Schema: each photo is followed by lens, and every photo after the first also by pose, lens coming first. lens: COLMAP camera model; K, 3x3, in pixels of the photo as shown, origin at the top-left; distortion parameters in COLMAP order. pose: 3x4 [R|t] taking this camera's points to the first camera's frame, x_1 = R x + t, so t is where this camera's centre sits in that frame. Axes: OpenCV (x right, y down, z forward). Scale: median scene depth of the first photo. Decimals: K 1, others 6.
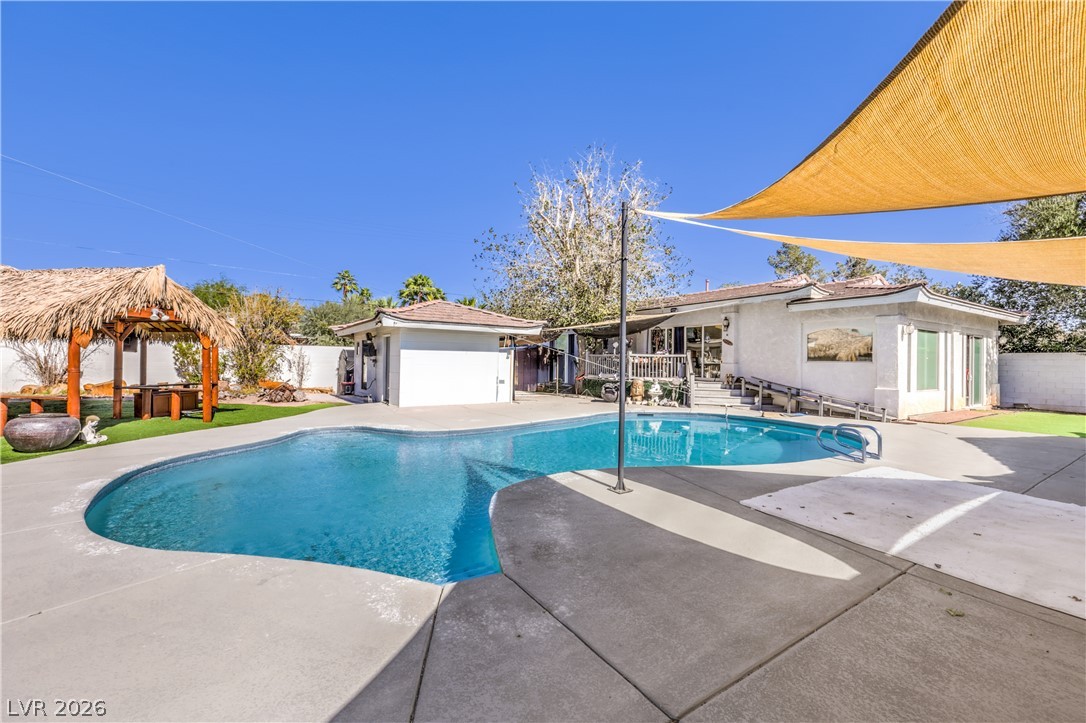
lens RADIAL K [[446.5, 0, 544.2], [0, 446.5, 358.8], [0, 0, 1]] dist [0.001886, -0.001051]
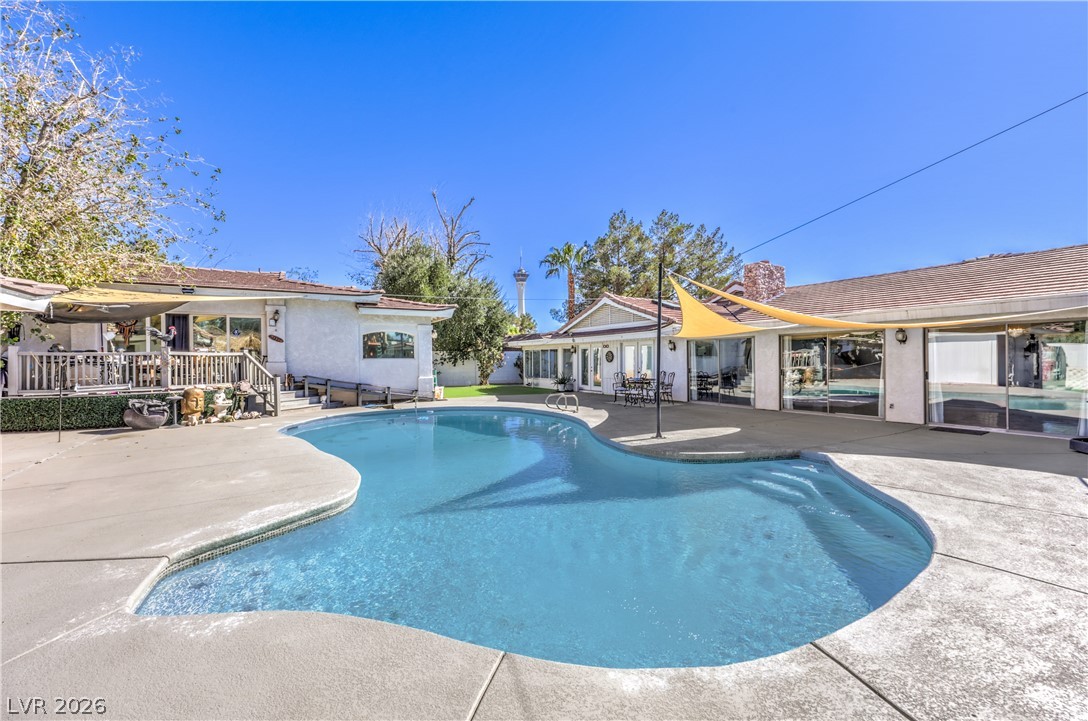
lens RADIAL K [[447.3, 0, 543.6], [0, 447.3, 358.0], [0, 0, 1]] dist [0.001886, -0.001051]
pose [[0.036471, -0.011806, 0.999265, -0.485109], [0.000904, 0.999930, 0.011781, -0.008716], [-0.999334, 0.000474, 0.036480, 0.462594]]
